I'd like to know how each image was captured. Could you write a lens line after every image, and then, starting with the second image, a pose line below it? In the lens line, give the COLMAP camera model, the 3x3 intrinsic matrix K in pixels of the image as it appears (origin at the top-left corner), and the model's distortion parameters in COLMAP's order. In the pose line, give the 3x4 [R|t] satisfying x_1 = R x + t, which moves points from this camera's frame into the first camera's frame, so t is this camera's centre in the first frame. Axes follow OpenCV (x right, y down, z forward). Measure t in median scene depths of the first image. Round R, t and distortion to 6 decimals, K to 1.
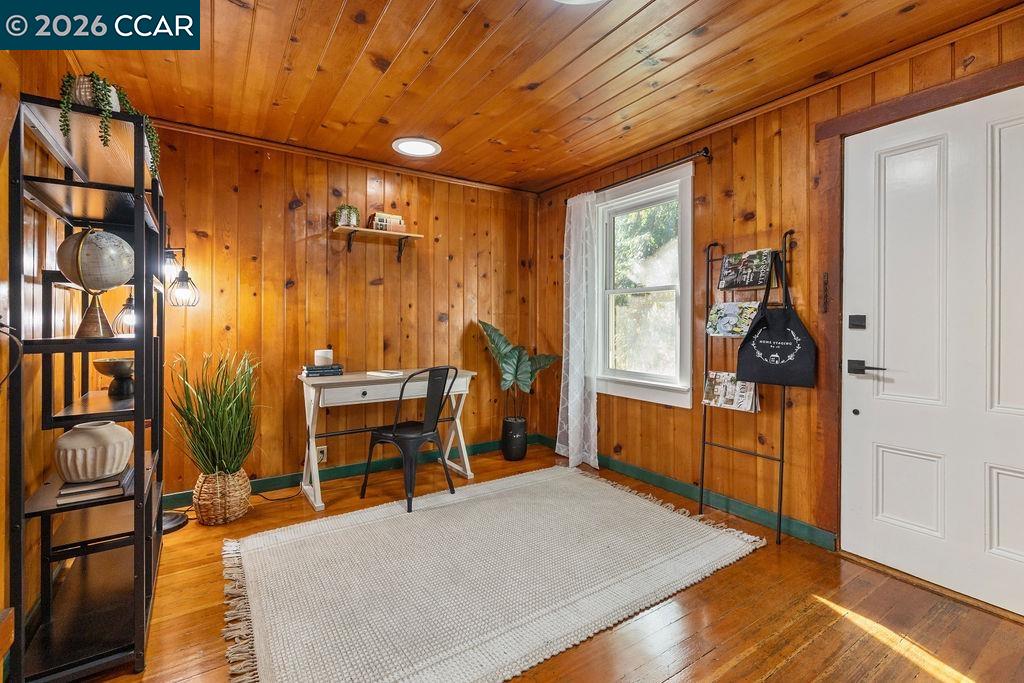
lens RADIAL K [[445.4, 0, 506.5], [0, 445.4, 321.2], [0, 0, 1]] dist [-0.004007, 0.000377]
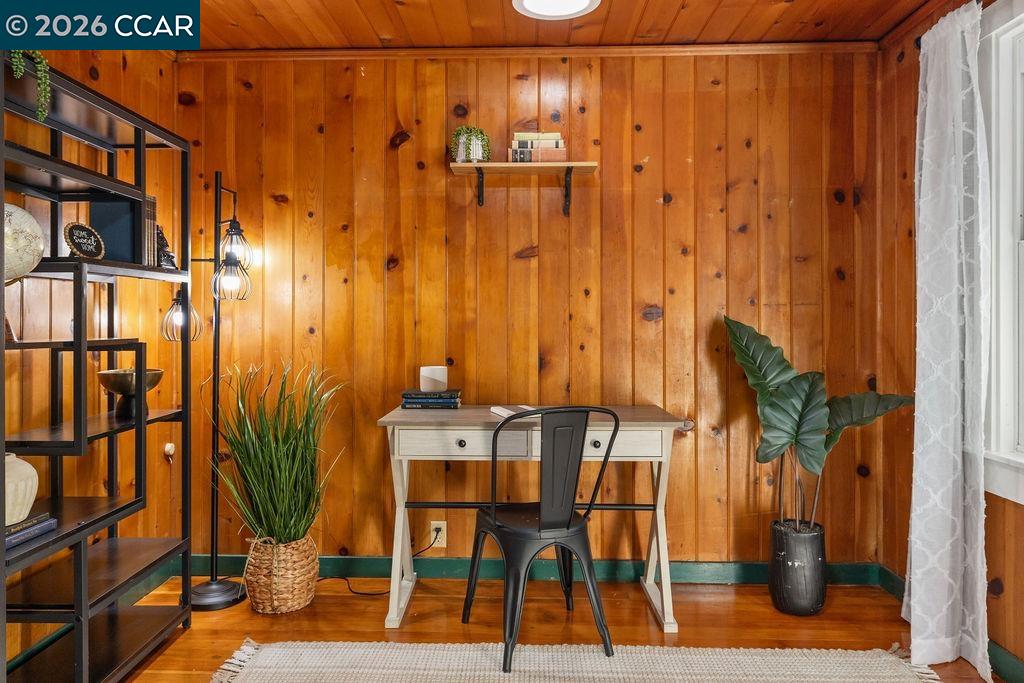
lens RADIAL K [[712.6, 0, 502.0], [0, 712.6, 319.5], [0, 0, 1]] dist [0.011359, -0.009054]
pose [[0.819499, -0.003373, -0.573070, 0.233437], [0.002274, 0.999994, -0.002635, 0.001757], [0.573076, 0.000857, 0.819502, 0.236149]]
